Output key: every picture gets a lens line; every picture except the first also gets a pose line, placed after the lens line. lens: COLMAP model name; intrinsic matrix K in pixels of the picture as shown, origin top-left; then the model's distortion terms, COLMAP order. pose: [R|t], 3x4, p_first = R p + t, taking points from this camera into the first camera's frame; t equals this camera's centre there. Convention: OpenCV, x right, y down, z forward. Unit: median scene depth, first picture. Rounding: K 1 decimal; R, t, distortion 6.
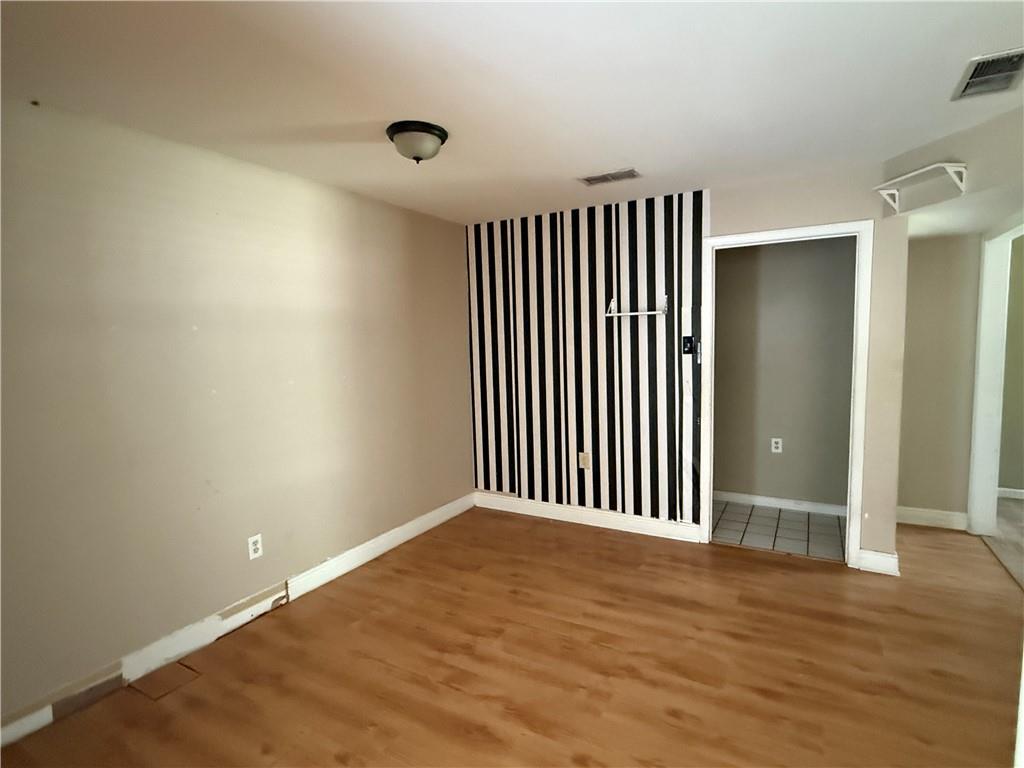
lens RADIAL K [[526.5, 0, 518.6], [0, 526.5, 383.0], [0, 0, 1]] dist [0.000719, 0.001949]
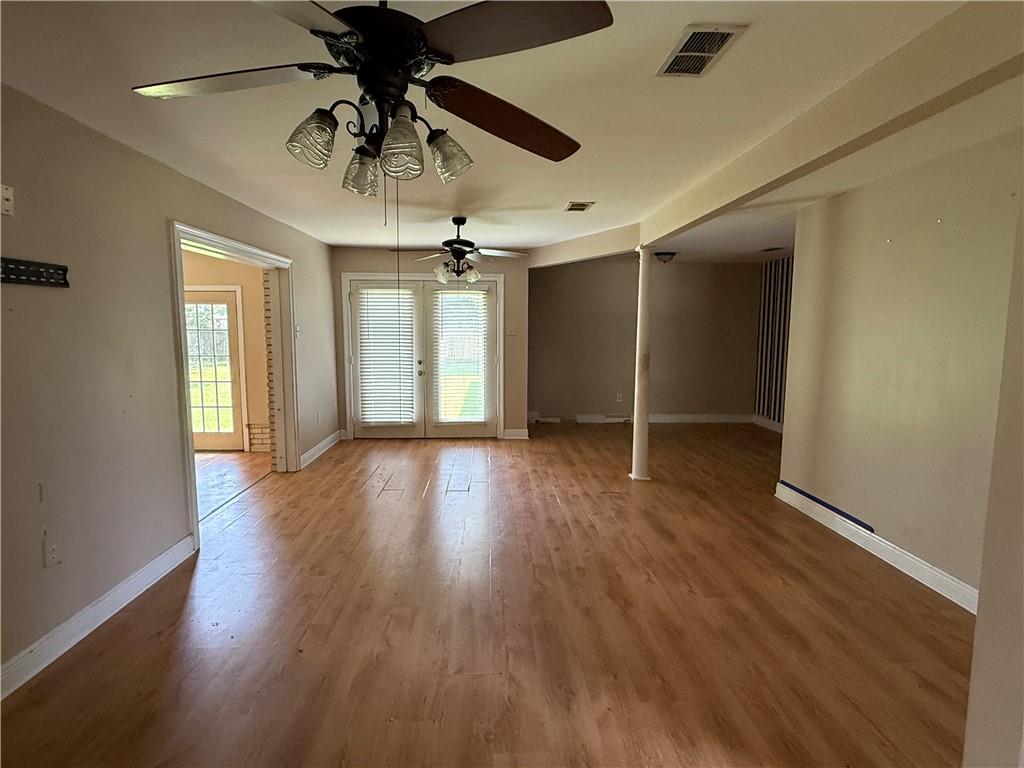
lens RADIAL K [[526.5, 0, 512.9], [0, 526.5, 384.6], [0, 0, 1]] dist [0.000719, 0.001949]
pose [[0.522091, 0.121874, -0.844138, 1.221797], [-0.083066, 0.992298, 0.091890, 0.016621], [0.848835, 0.022145, 0.528193, -0.767041]]
